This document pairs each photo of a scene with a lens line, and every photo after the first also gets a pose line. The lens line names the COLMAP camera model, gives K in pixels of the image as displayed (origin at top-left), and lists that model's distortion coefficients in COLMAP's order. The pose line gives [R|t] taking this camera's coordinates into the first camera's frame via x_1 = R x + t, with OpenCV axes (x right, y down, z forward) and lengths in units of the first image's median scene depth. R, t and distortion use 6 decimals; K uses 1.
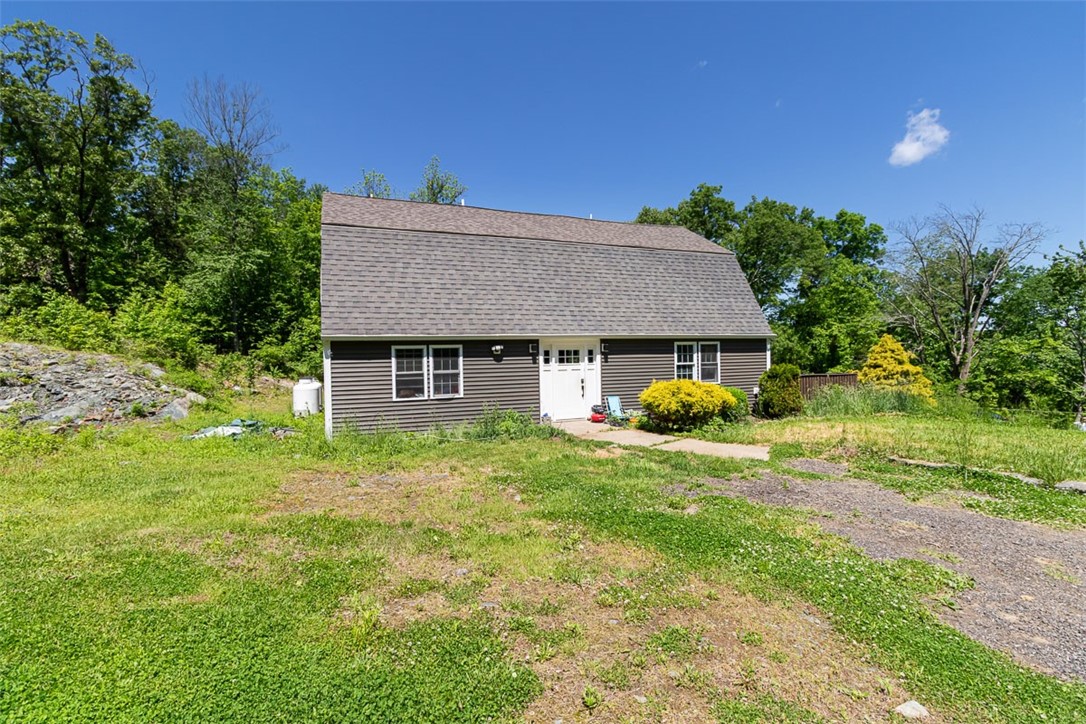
lens RADIAL K [[506.7, 0, 537.8], [0, 506.7, 359.6], [0, 0, 1]] dist [-0.001116, 0.002072]
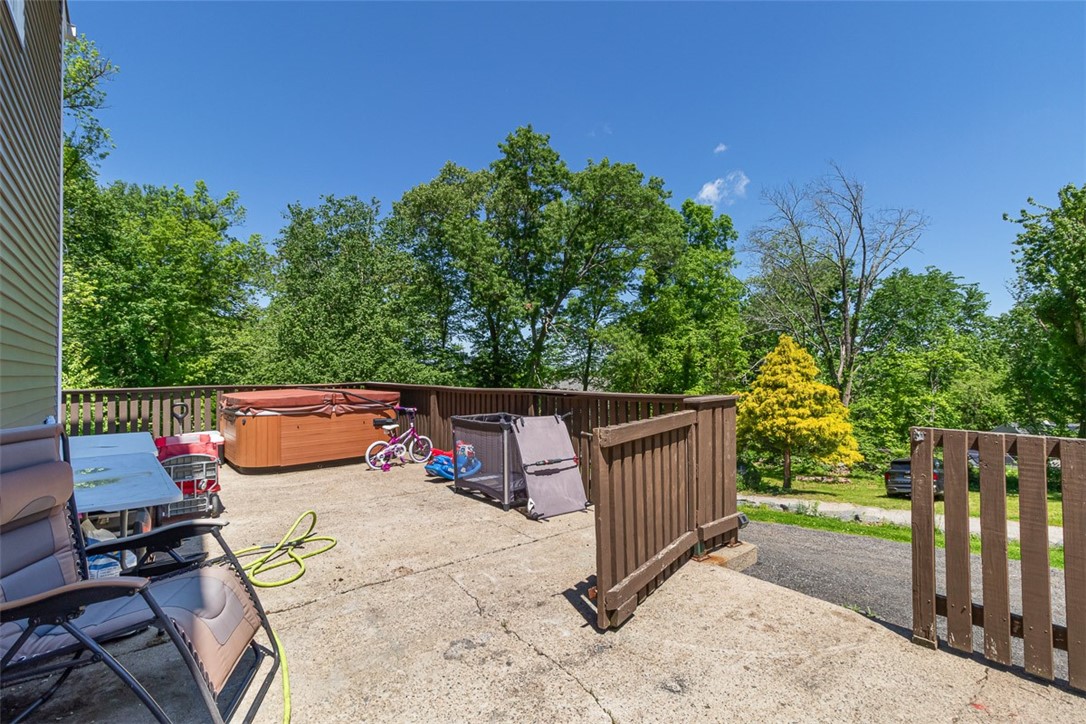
lens RADIAL K [[506.7, 0, 544.4], [0, 506.7, 364.8], [0, 0, 1]] dist [-0.001116, 0.002072]
pose [[0.951363, 0.013288, 0.307786, 0.146713], [-0.003113, 0.999433, -0.033525, 0.006315], [-0.308057, 0.030937, 0.950865, 0.346060]]
